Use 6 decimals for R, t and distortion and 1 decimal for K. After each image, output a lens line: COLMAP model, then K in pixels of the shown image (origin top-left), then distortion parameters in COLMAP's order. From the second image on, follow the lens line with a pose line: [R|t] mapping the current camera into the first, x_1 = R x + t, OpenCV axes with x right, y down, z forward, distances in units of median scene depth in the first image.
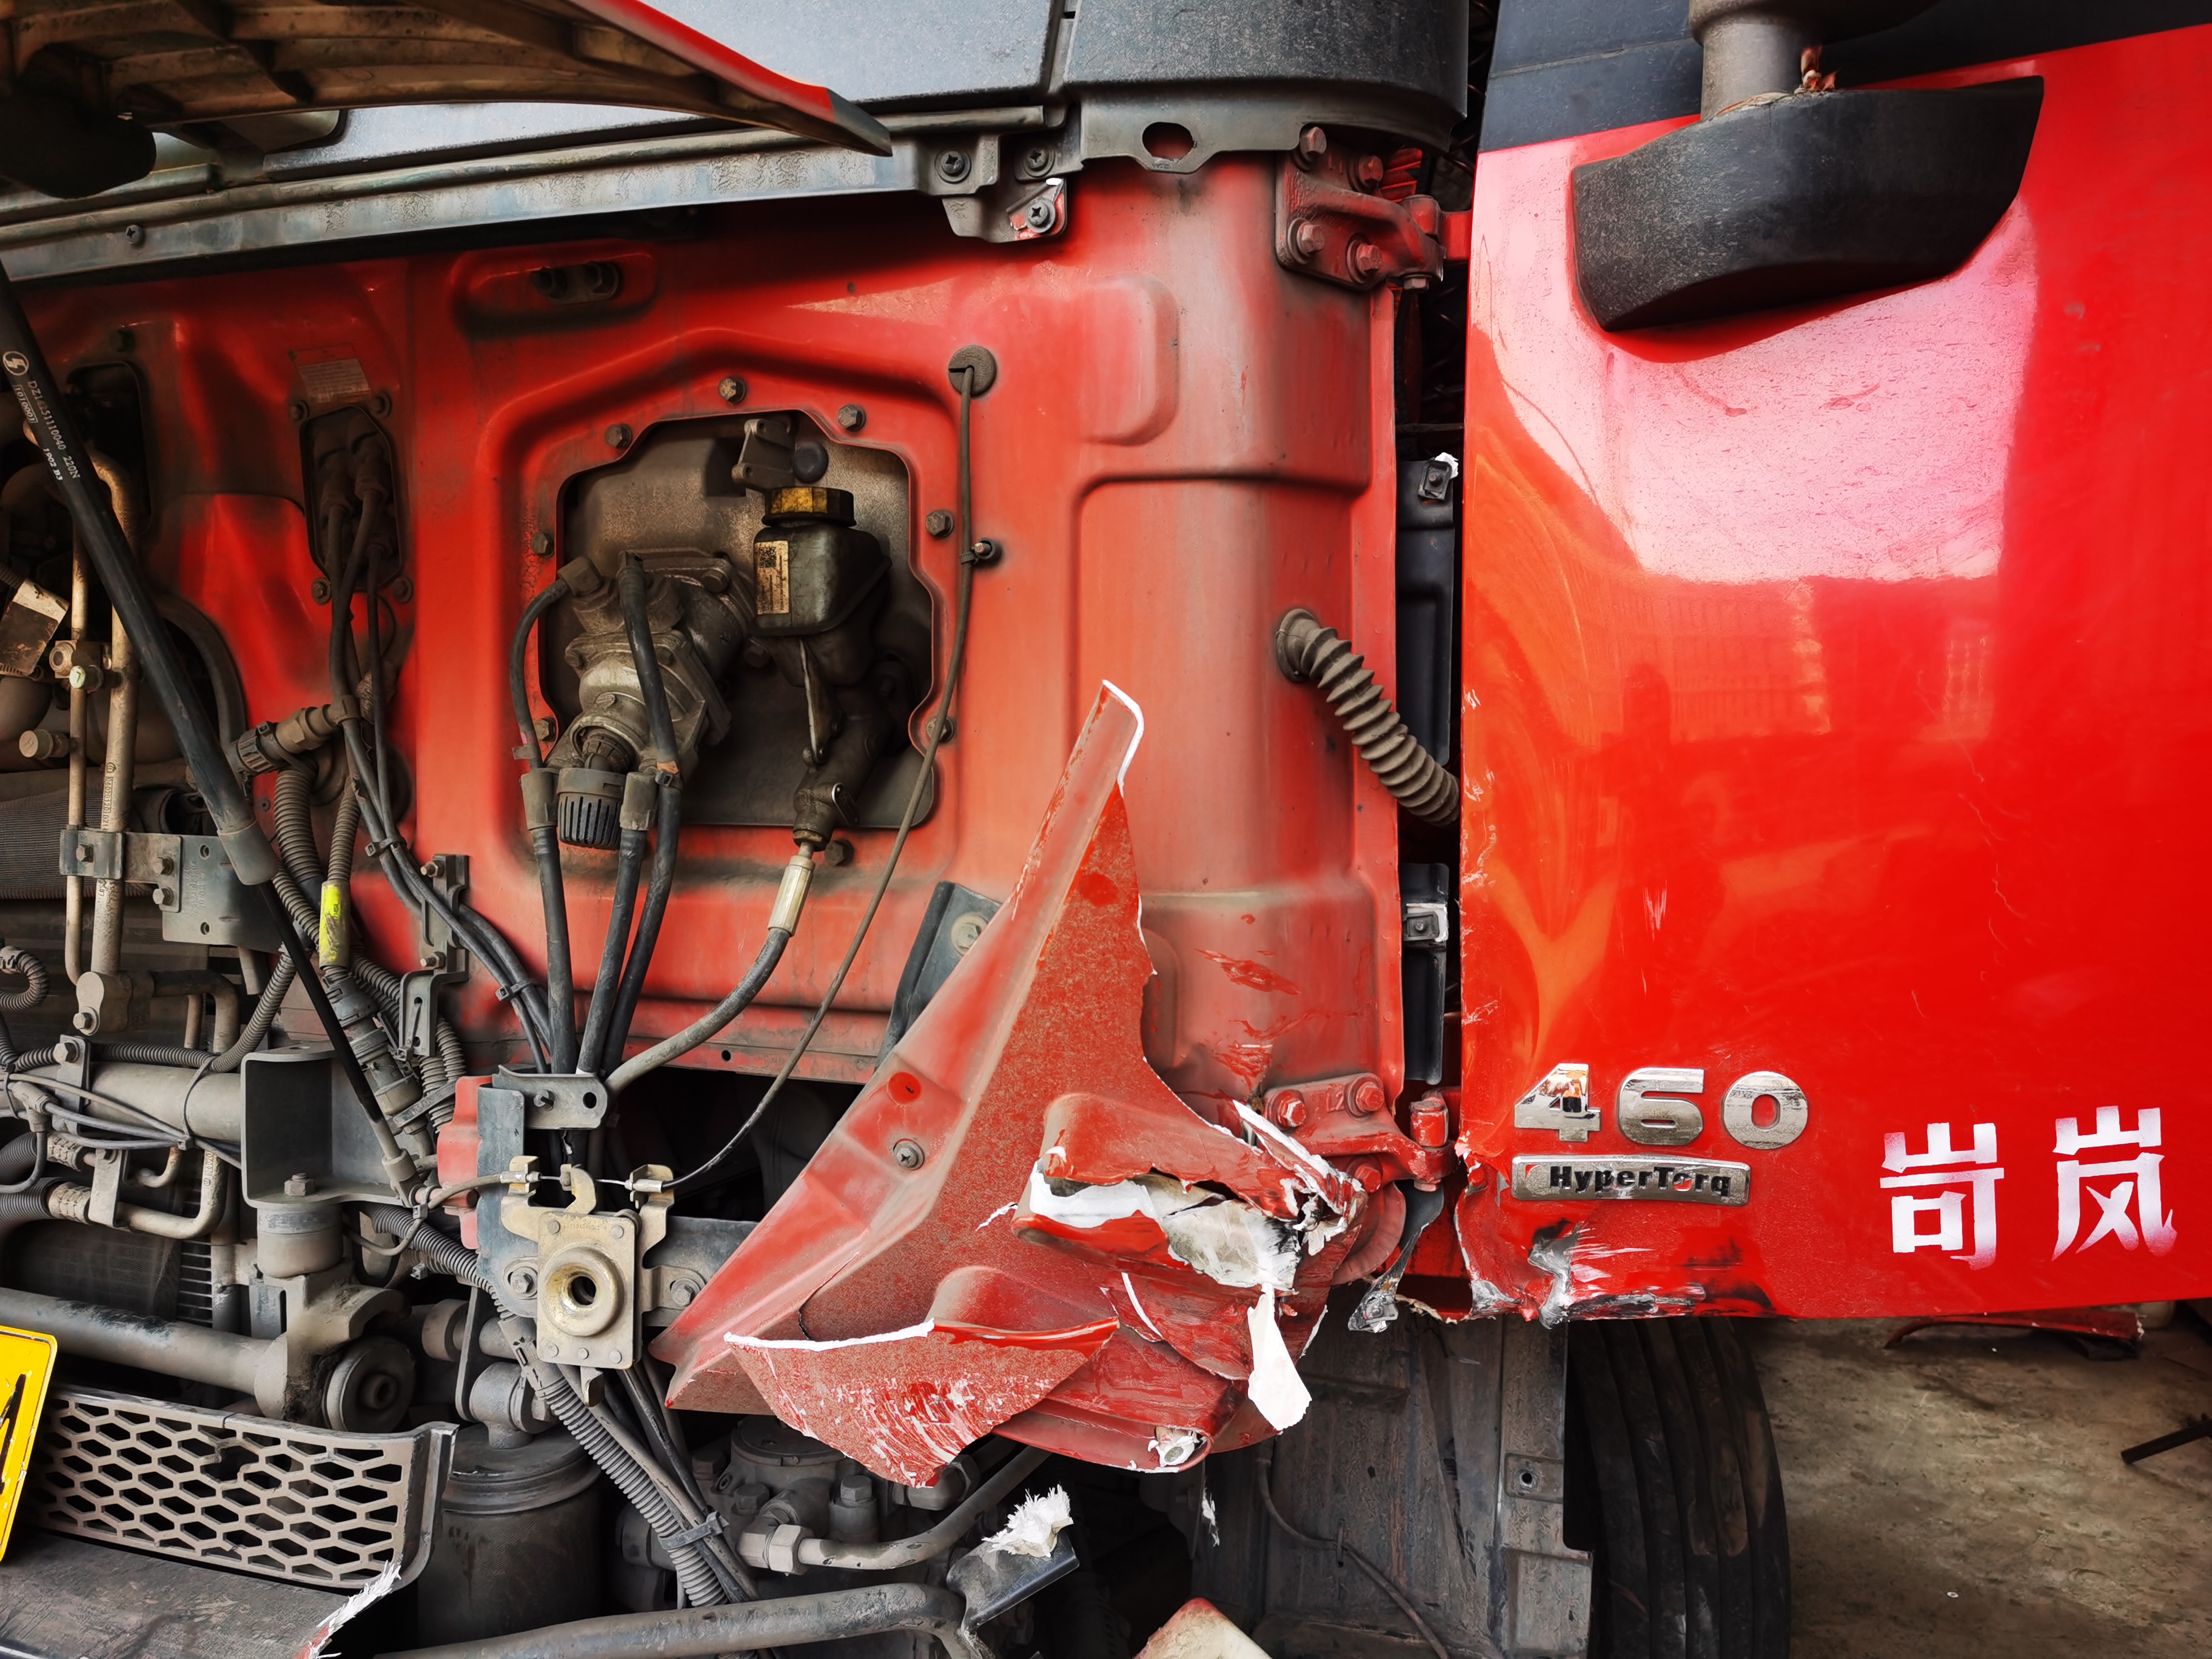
lens RADIAL K [[1693.9, 0, 1118.8], [0, 1693.9, 818.1], [0, 0, 1]] dist [0.049678, -0.074589]
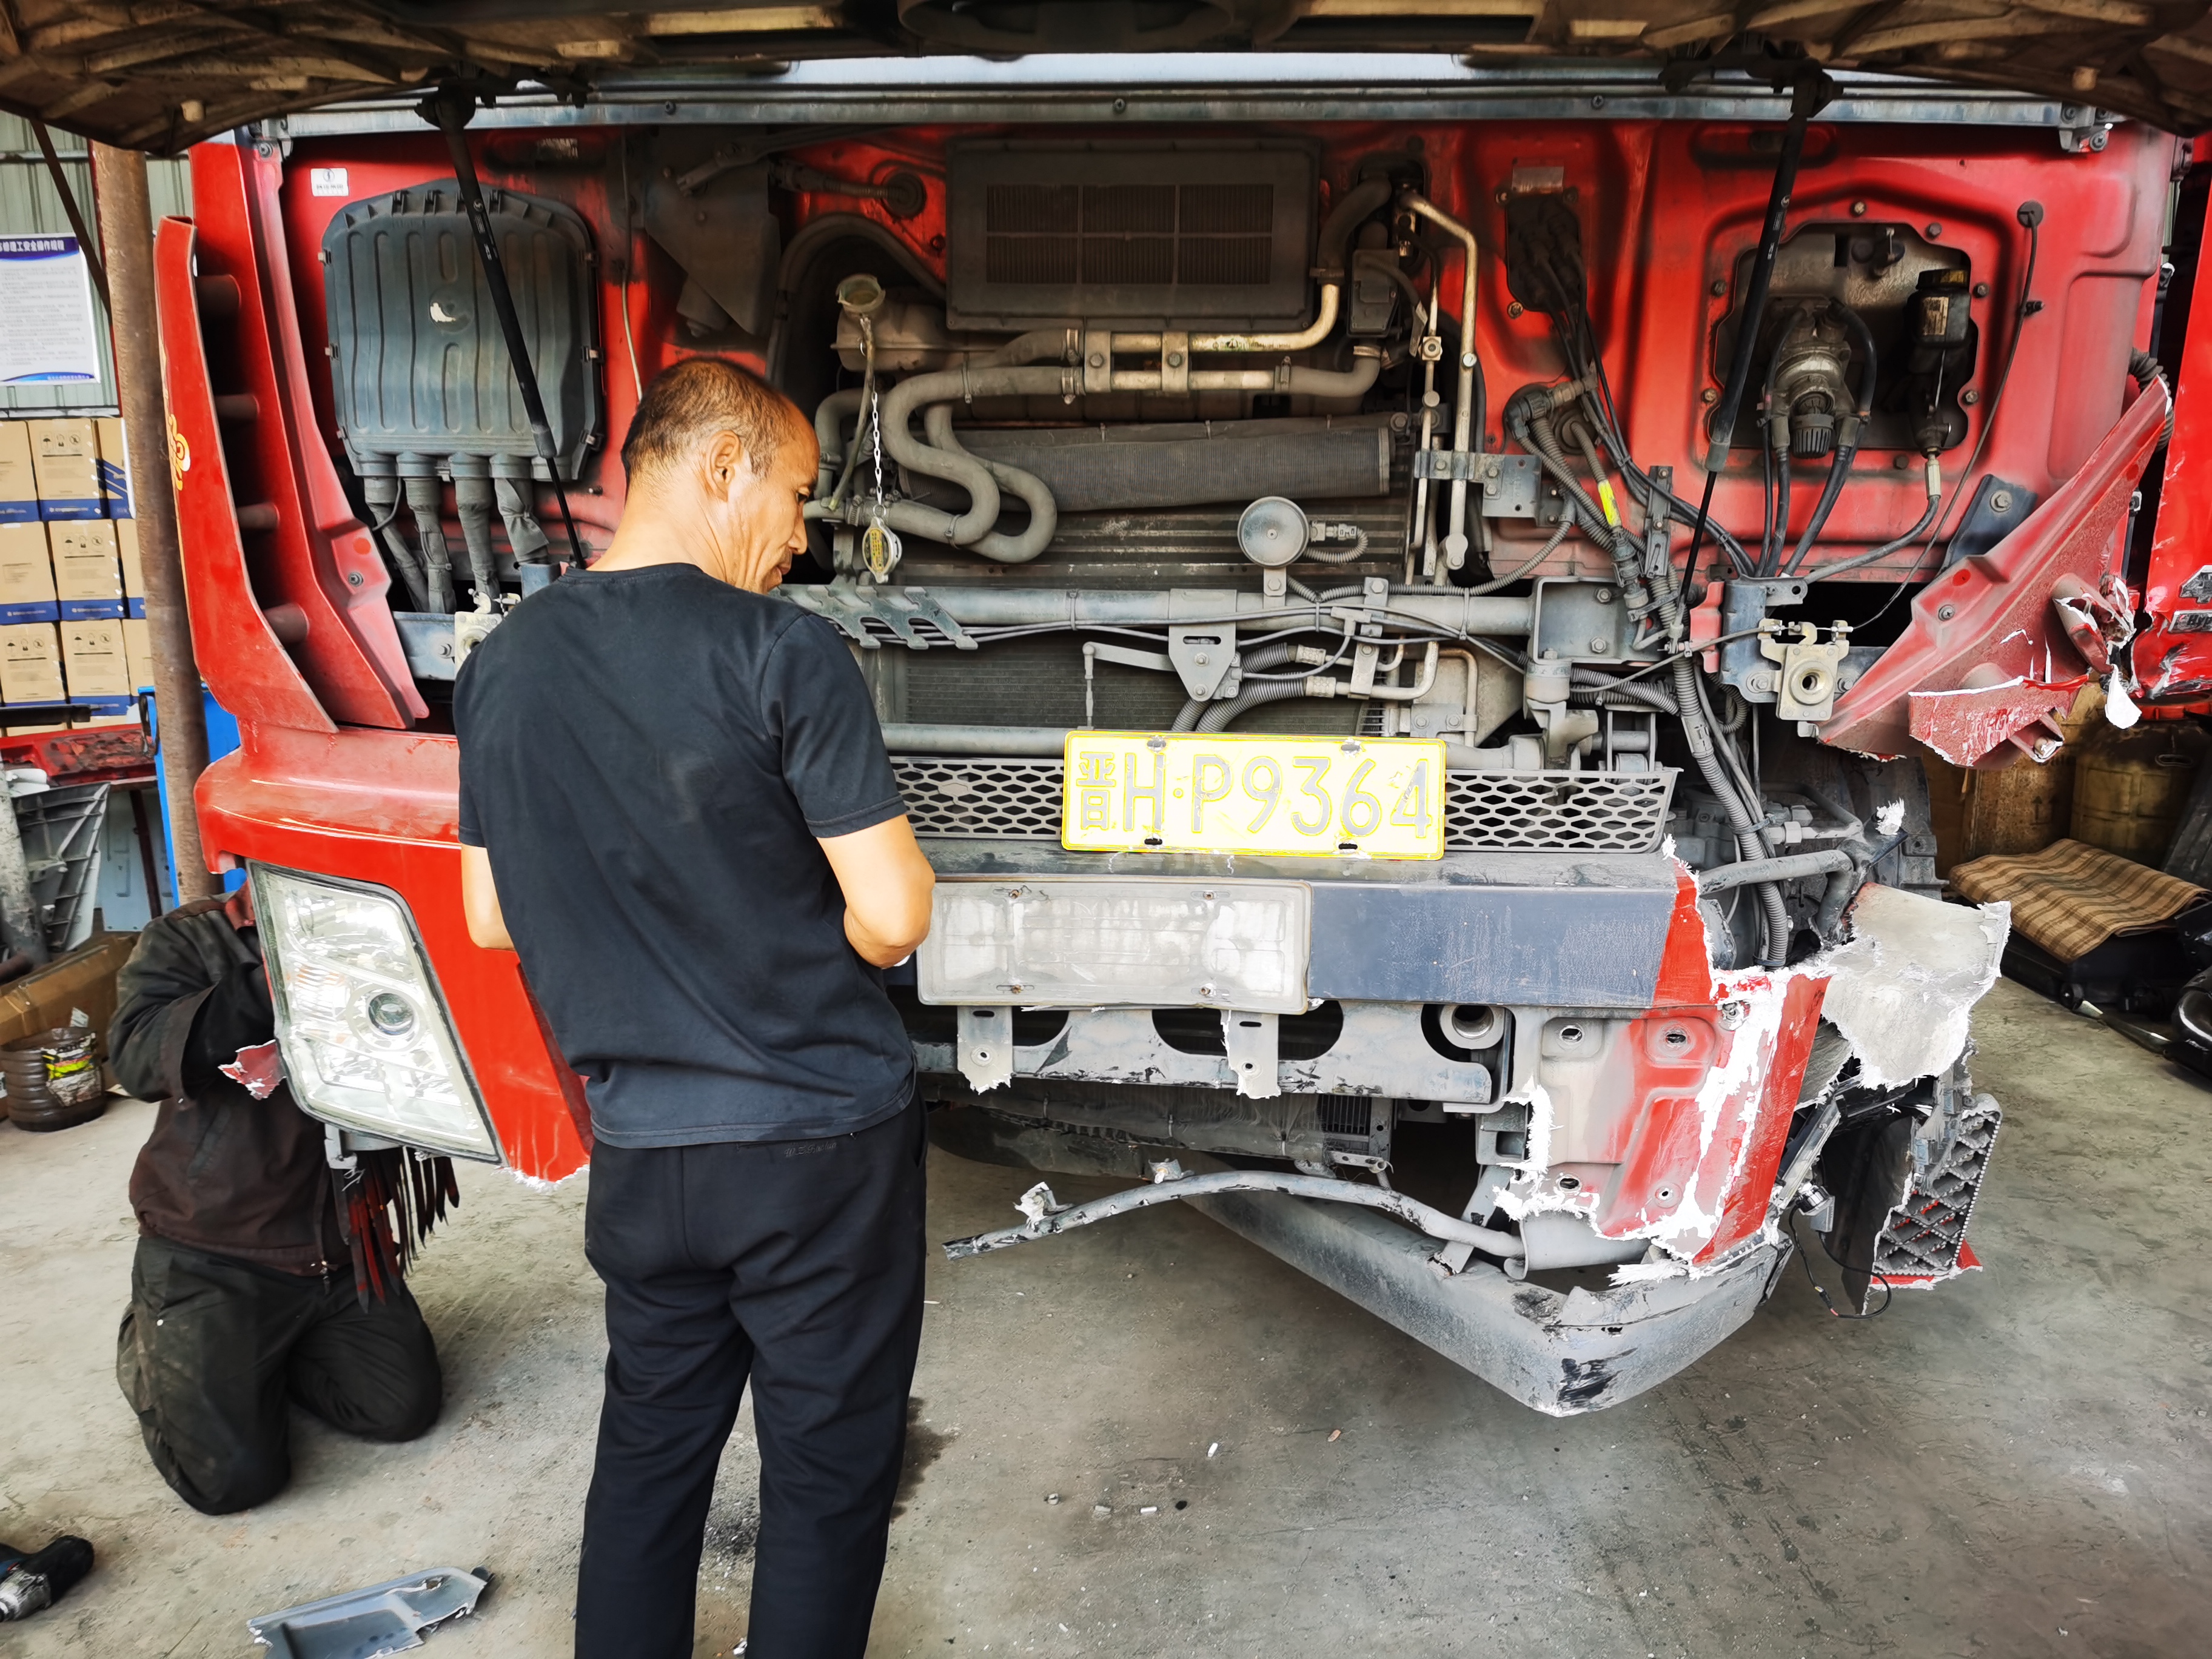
lens RADIAL K [[1703.3, 0, 1106.2], [0, 1703.3, 820.4], [0, 0, 1]] dist [0.066290, -0.089046]
pose [[0.957362, -0.045645, 0.285264, -1.665684], [-0.002711, 0.985976, 0.166866, 0.100666], [-0.288880, -0.160524, 0.943812, -0.683944]]
